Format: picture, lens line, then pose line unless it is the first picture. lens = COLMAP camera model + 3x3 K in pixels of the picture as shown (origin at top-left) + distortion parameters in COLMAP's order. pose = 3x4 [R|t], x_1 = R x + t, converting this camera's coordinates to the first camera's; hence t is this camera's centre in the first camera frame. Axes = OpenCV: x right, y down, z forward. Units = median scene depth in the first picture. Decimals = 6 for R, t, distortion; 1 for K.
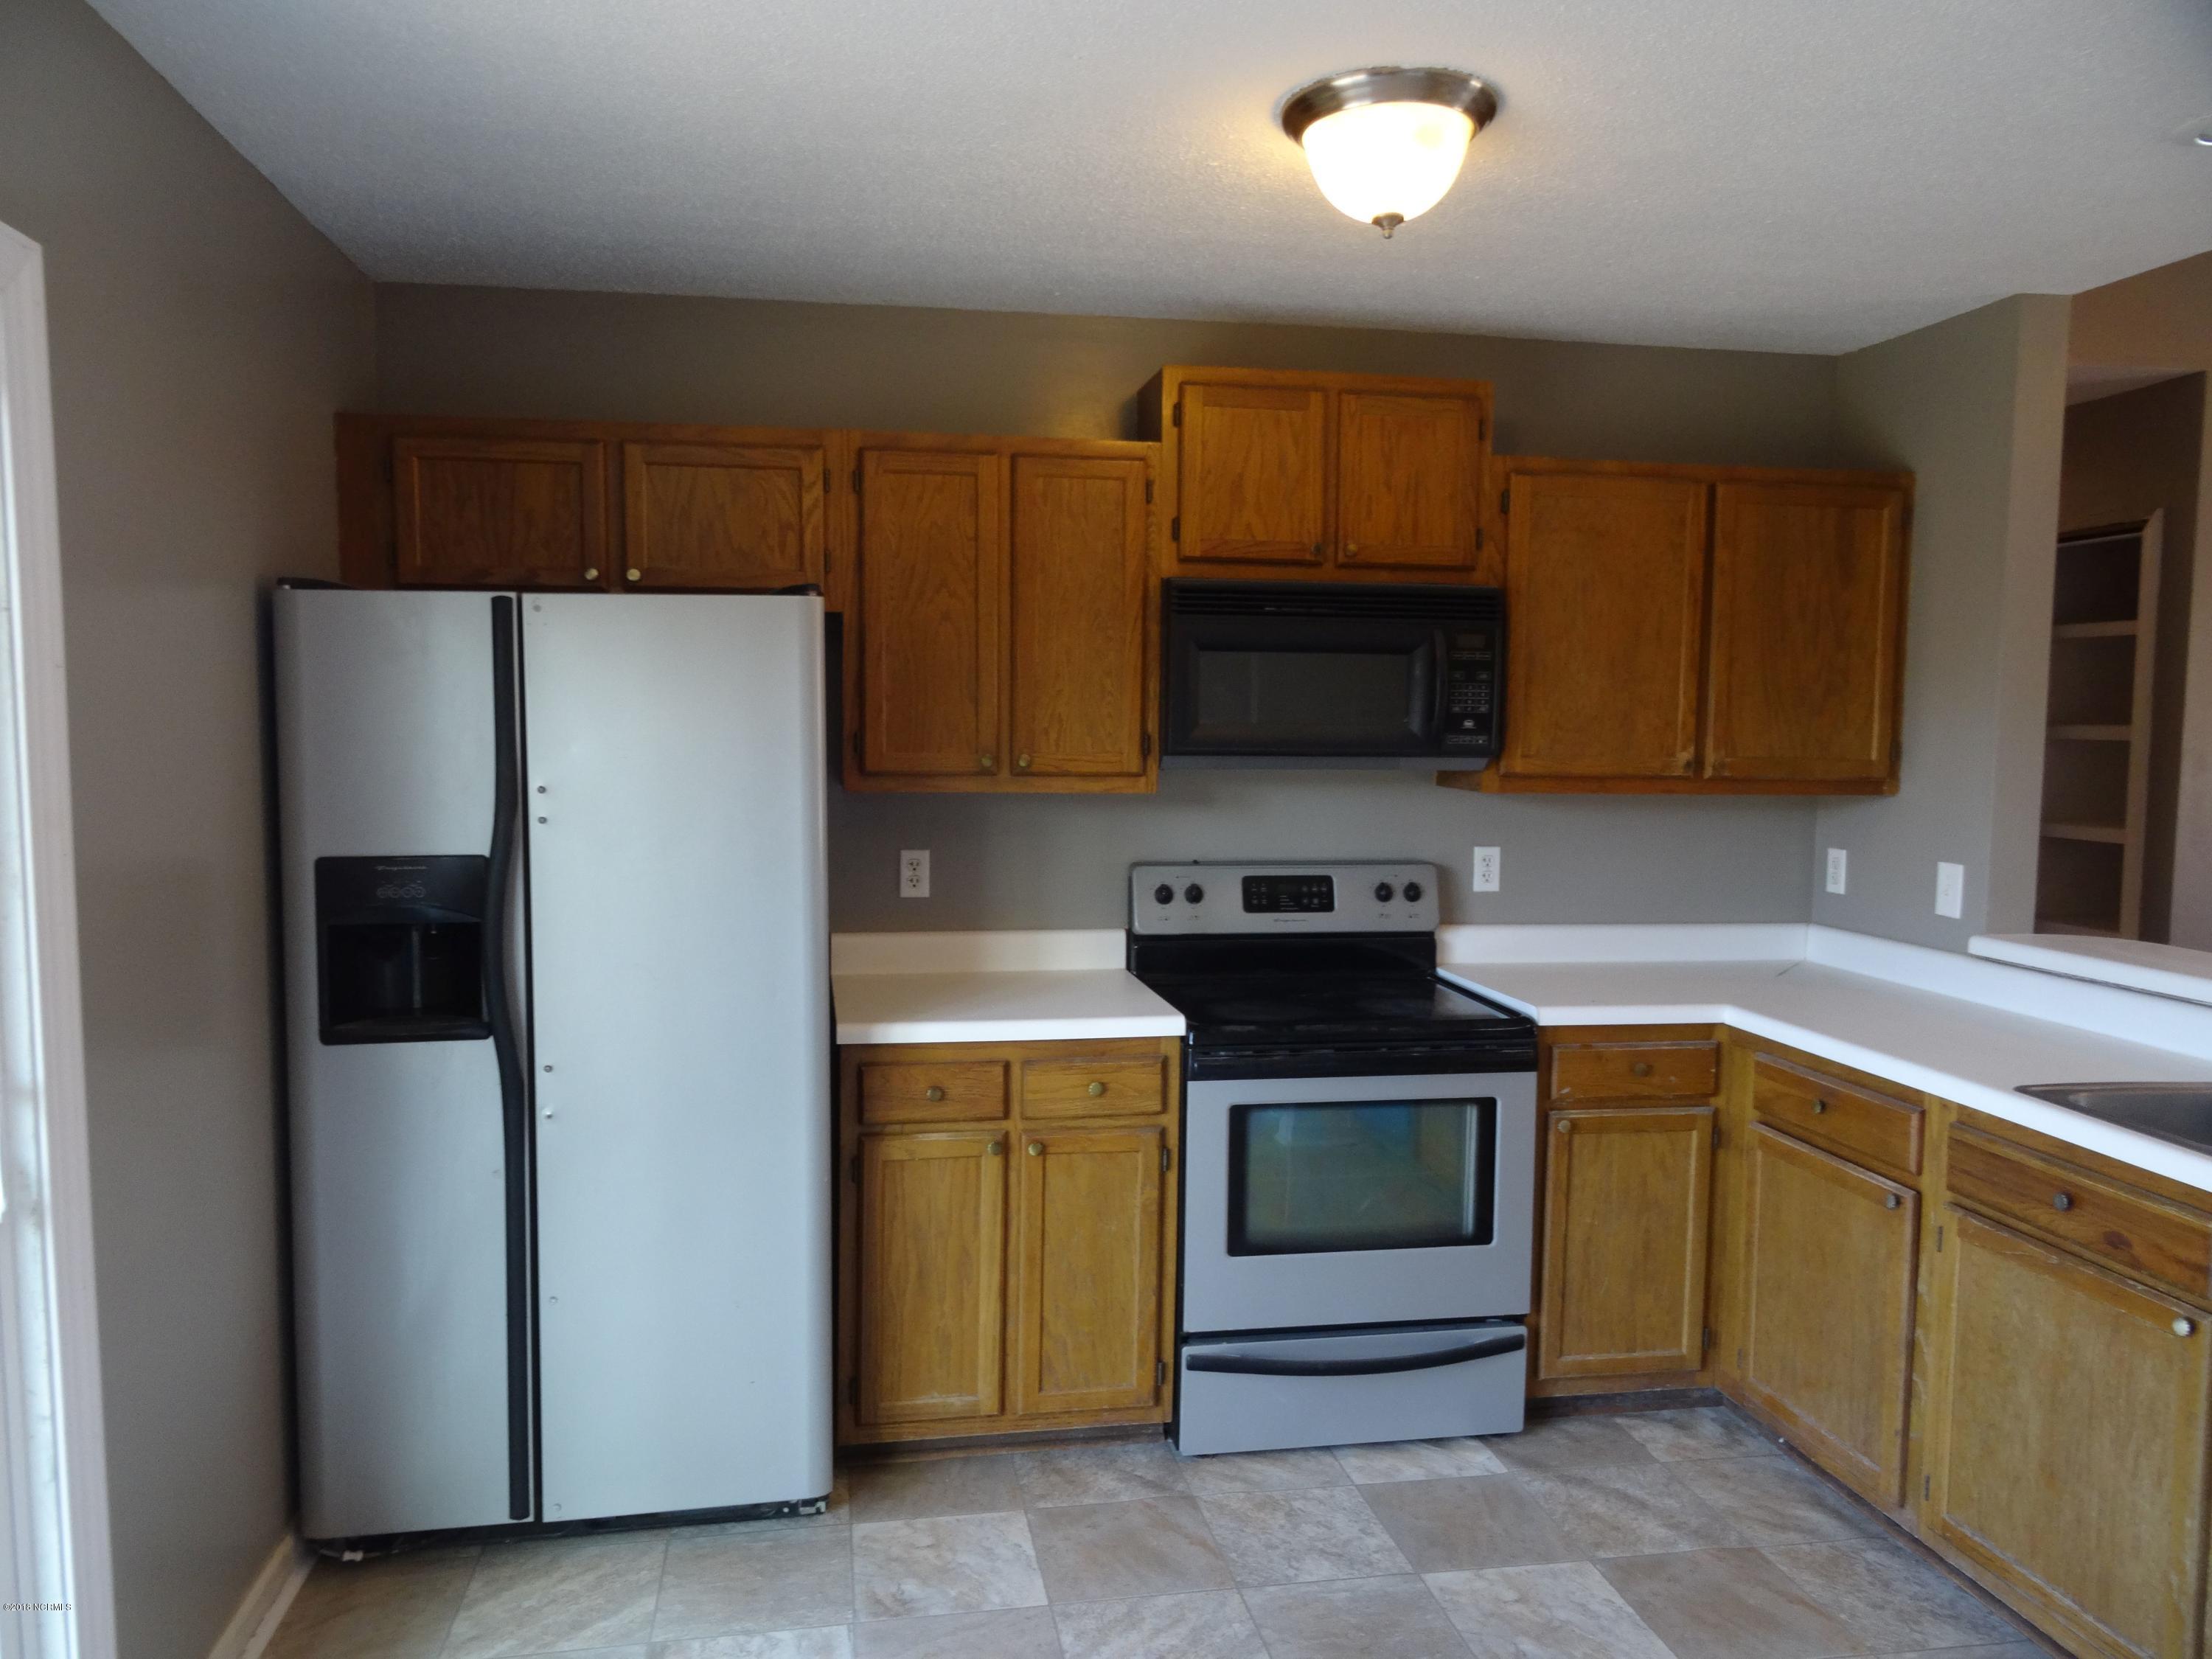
lens RADIAL K [[1653.6, 0, 1100.3], [0, 1653.6, 828.1], [0, 0, 1]] dist [0.057385, -0.034098]
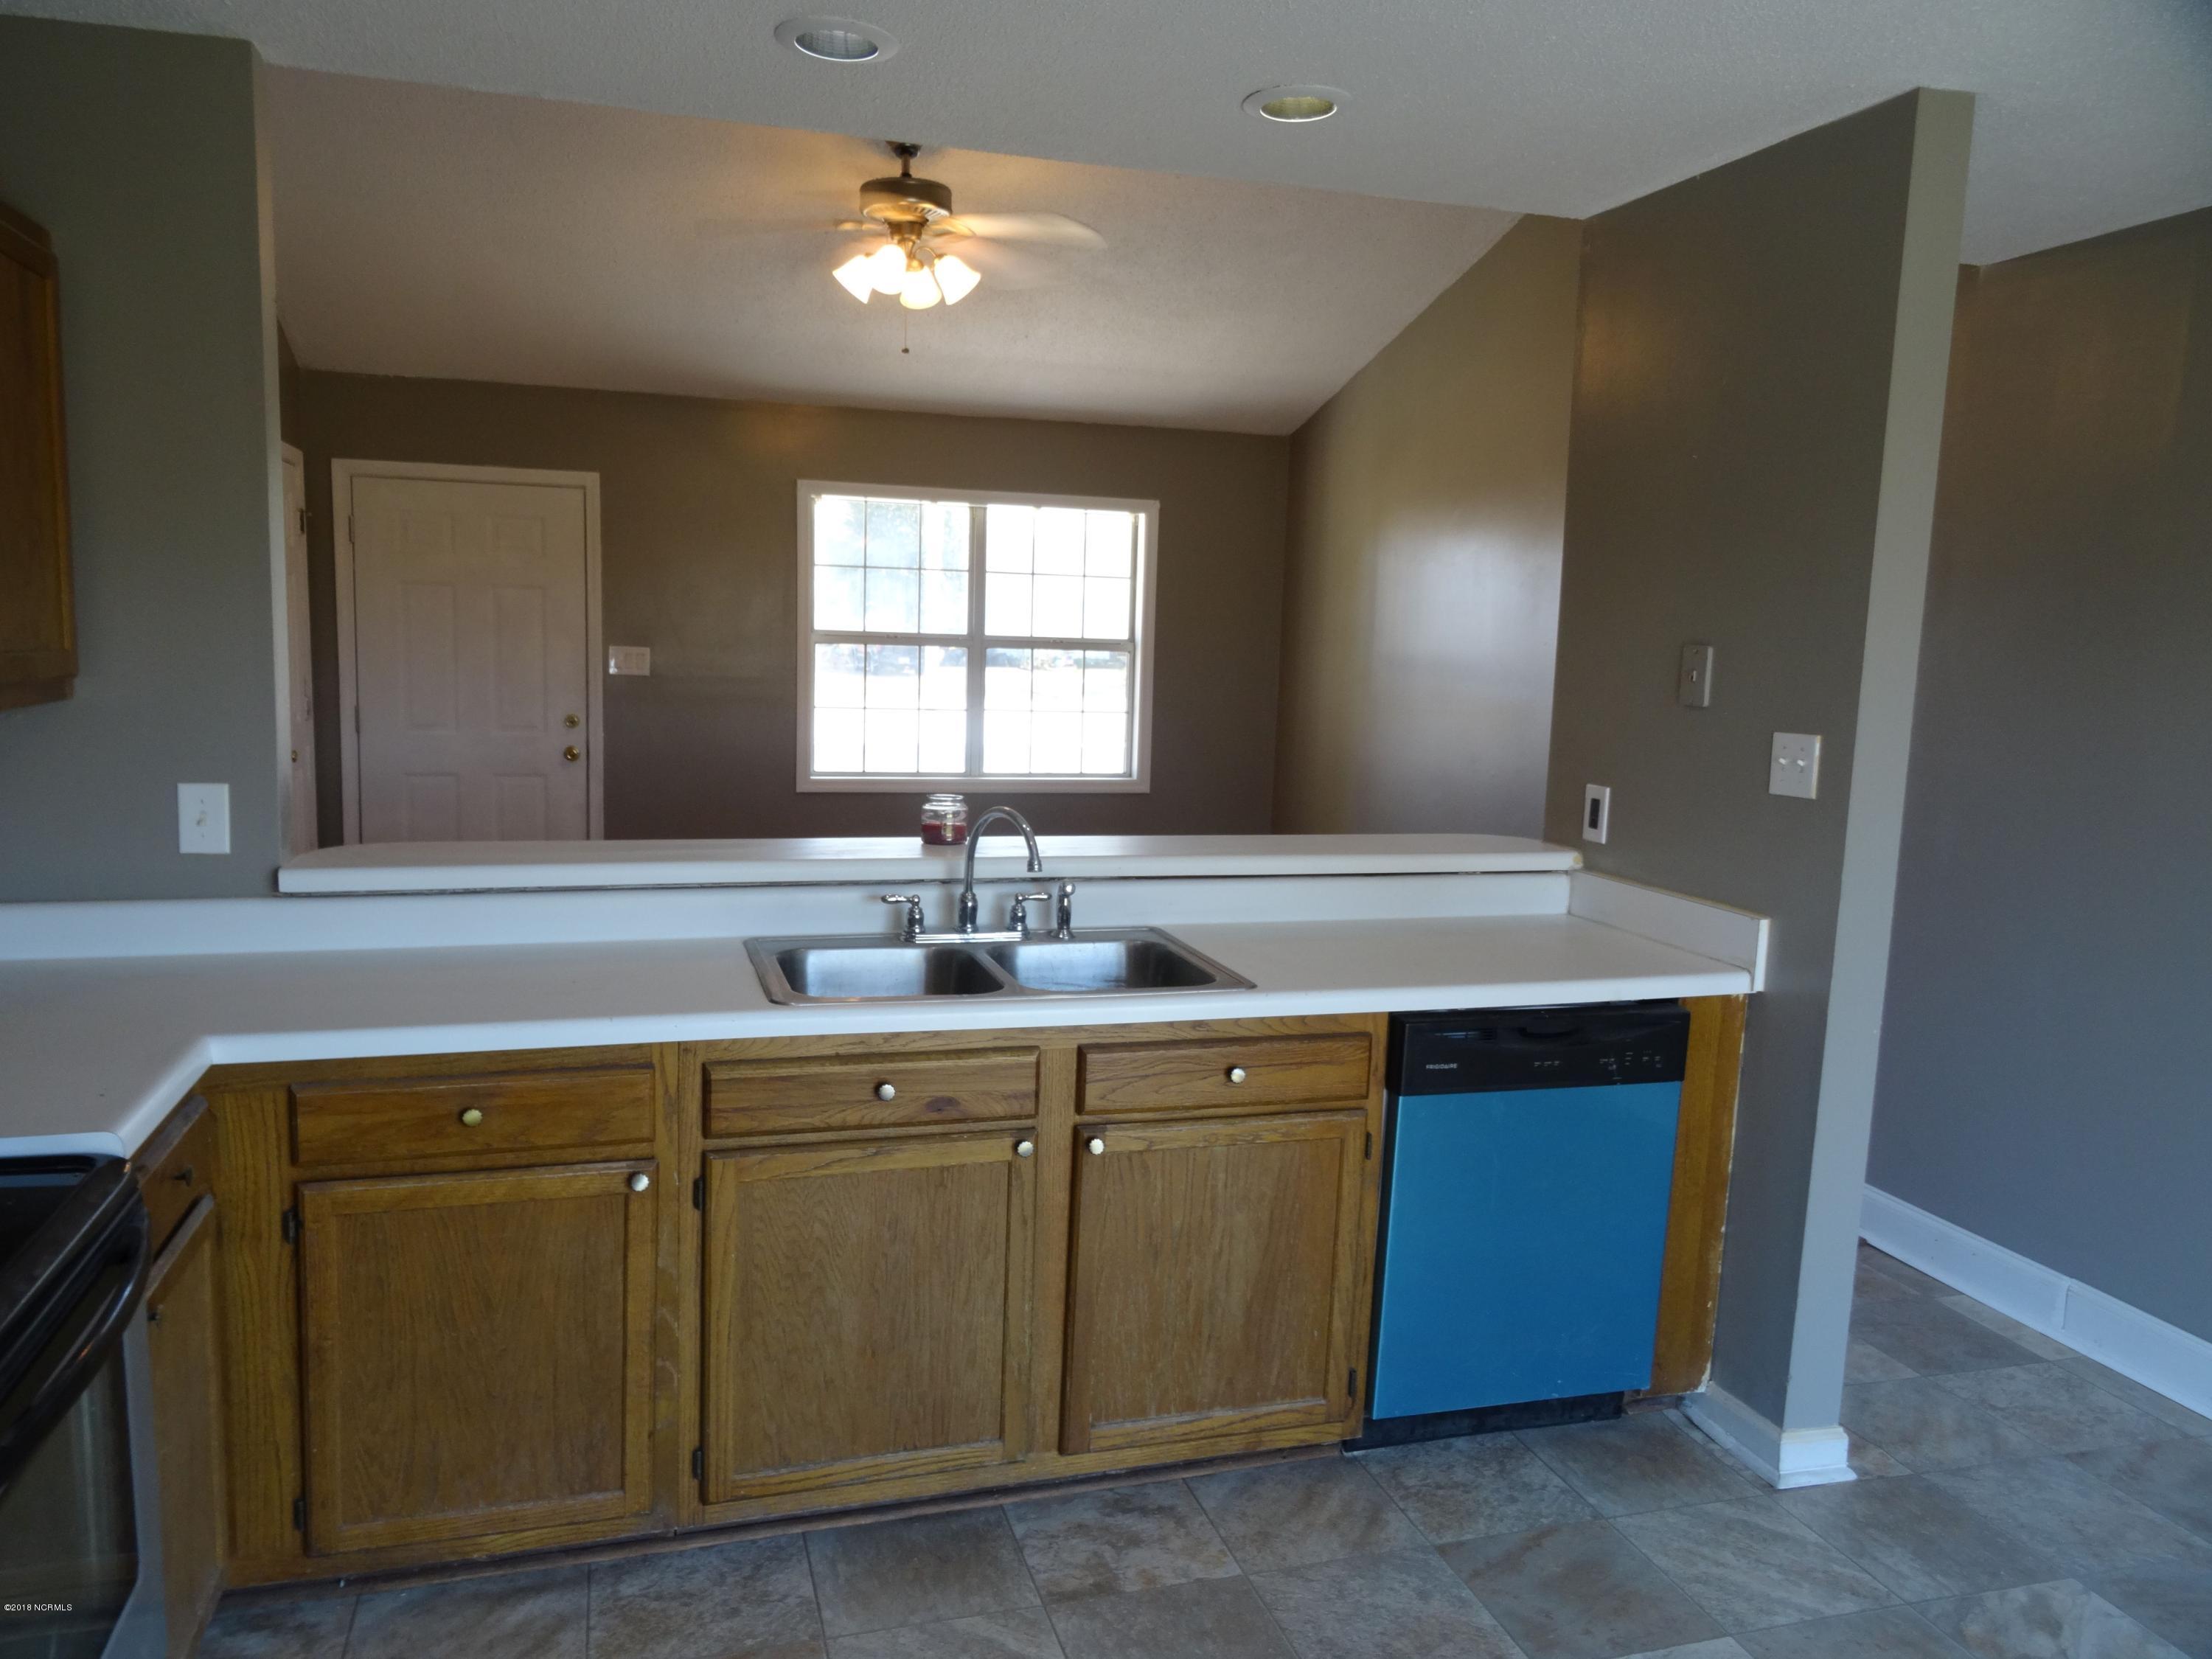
lens RADIAL K [[1653.6, 0, 1095.9], [0, 1653.6, 837.4], [0, 0, 1]] dist [0.057385, -0.034098]
pose [[-0.092830, -0.160829, 0.982607, -0.303951], [0.047544, 0.985027, 0.165717, -0.067760], [-0.994546, 0.062101, -0.083793, 0.716065]]
